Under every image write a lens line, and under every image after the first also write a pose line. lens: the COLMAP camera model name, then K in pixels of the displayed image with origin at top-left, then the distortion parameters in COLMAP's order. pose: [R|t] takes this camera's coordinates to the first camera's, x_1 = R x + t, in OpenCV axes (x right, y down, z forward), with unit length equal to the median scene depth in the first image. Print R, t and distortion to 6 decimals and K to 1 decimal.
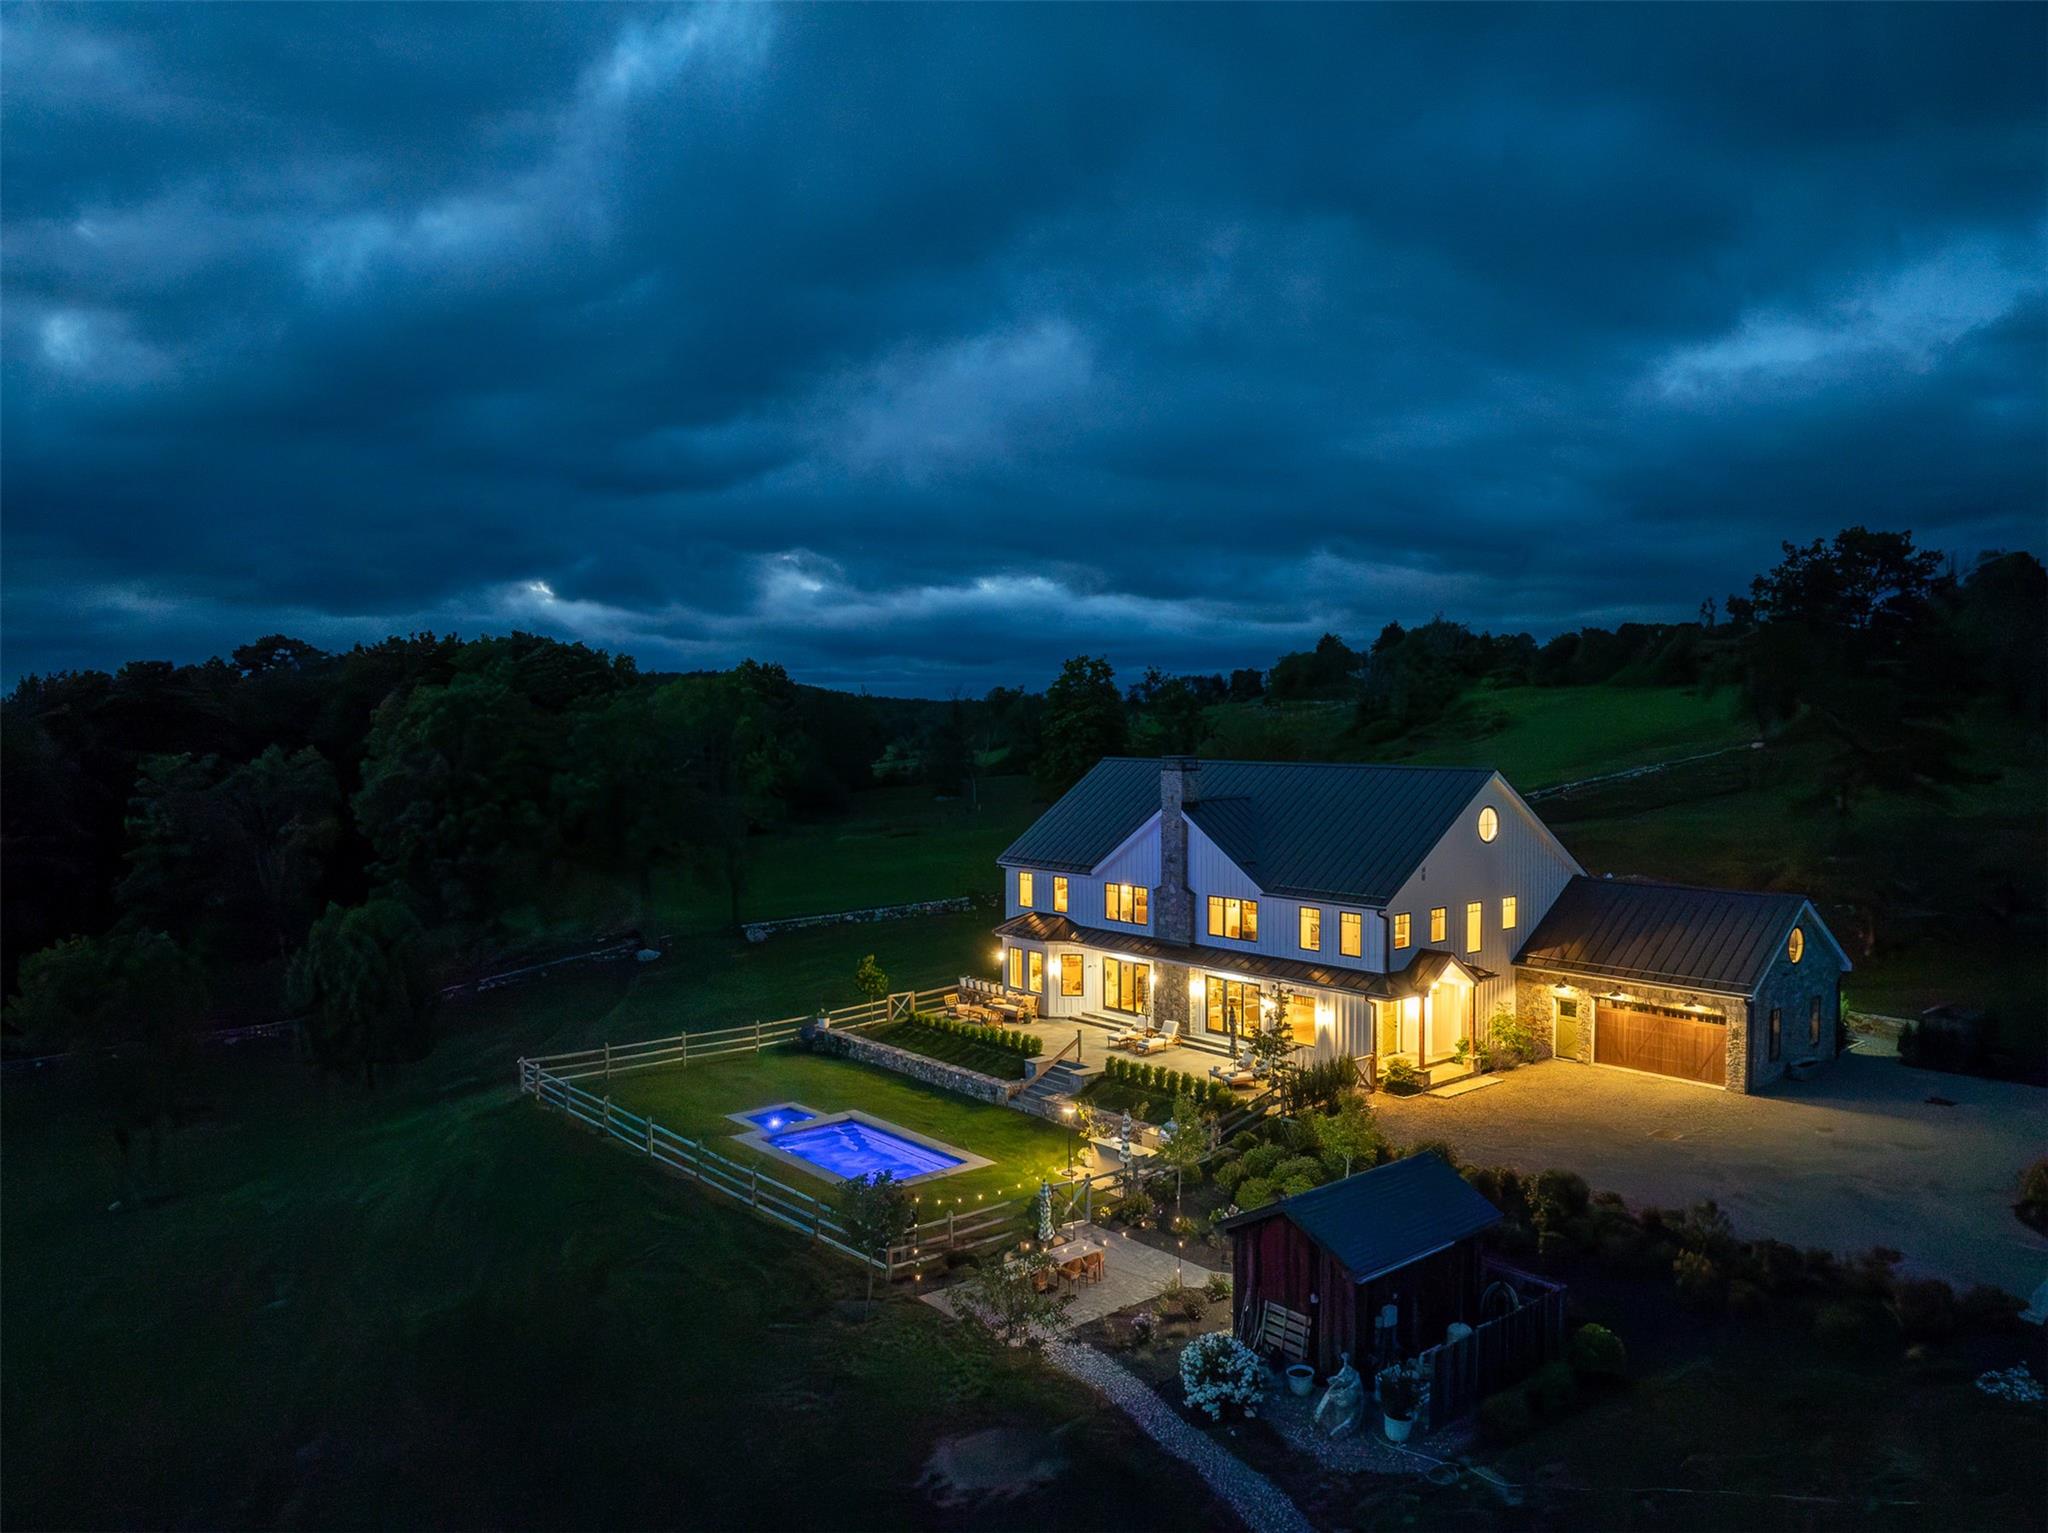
lens RADIAL K [[1445.0, 0, 1025.6], [0, 1445.0, 794.2], [0, 0, 1]] dist [-0.032685, -0.002924]
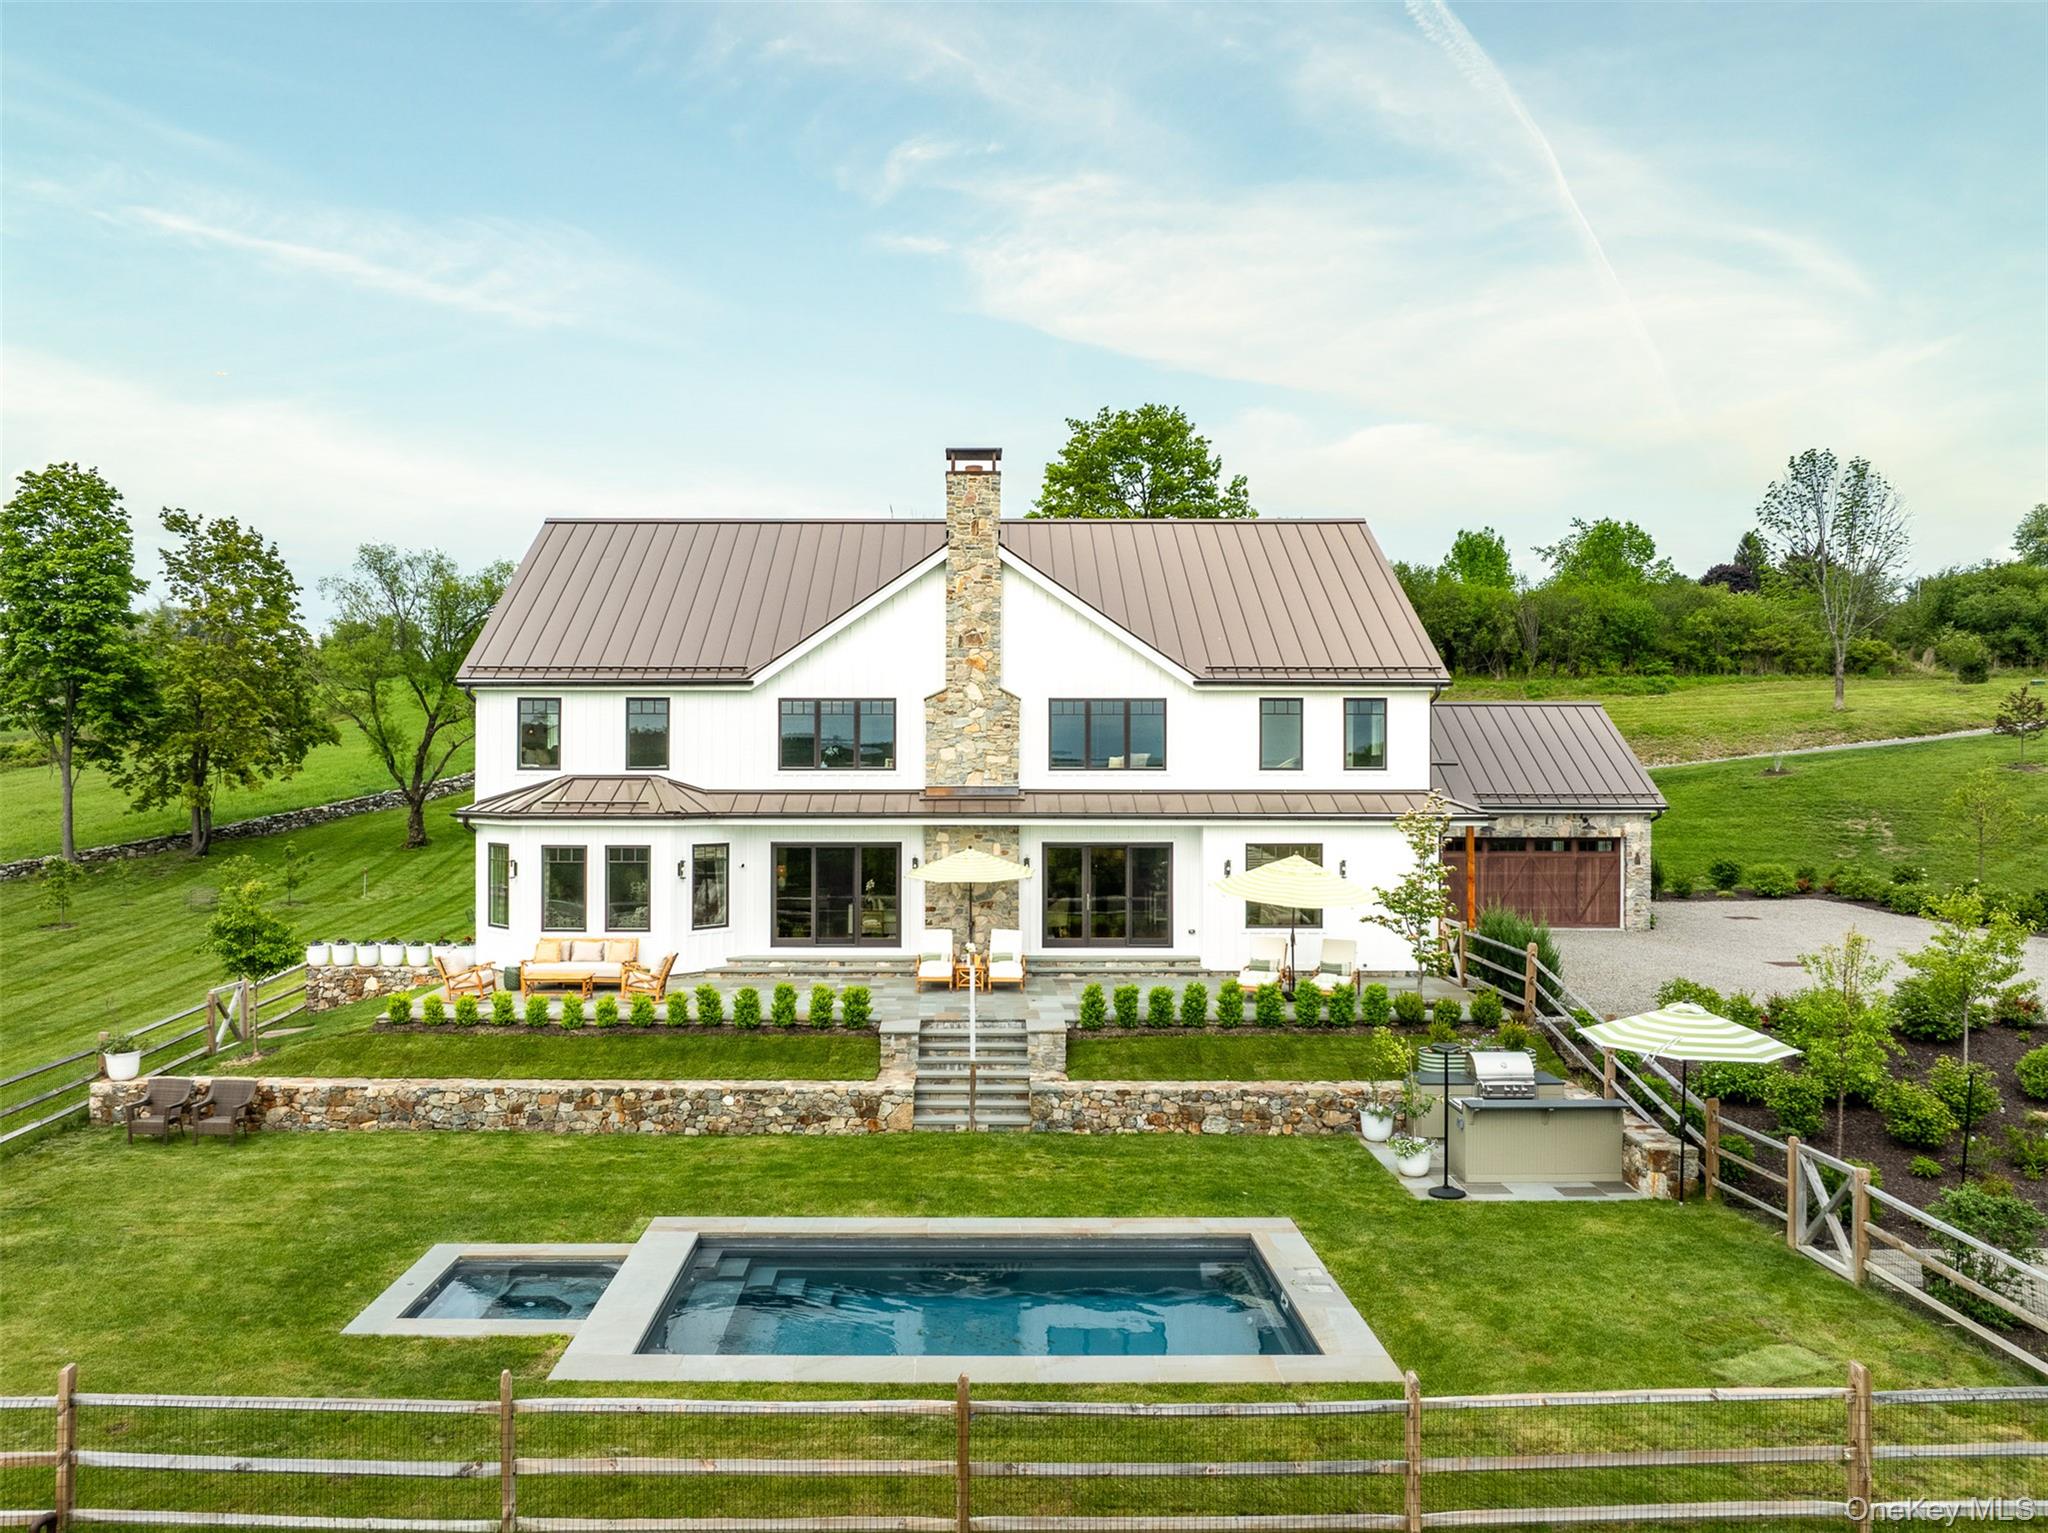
lens RADIAL K [[1442.7, 0, 1024.0], [0, 1442.7, 766.5], [0, 0, 1]] dist [-0.025346, 0.000749]
pose [[0.628166, 0.002916, 0.778074, -0.302777], [0.032803, 0.999005, -0.030227, 0.109273], [-0.777388, 0.044511, 0.627445, 0.643969]]
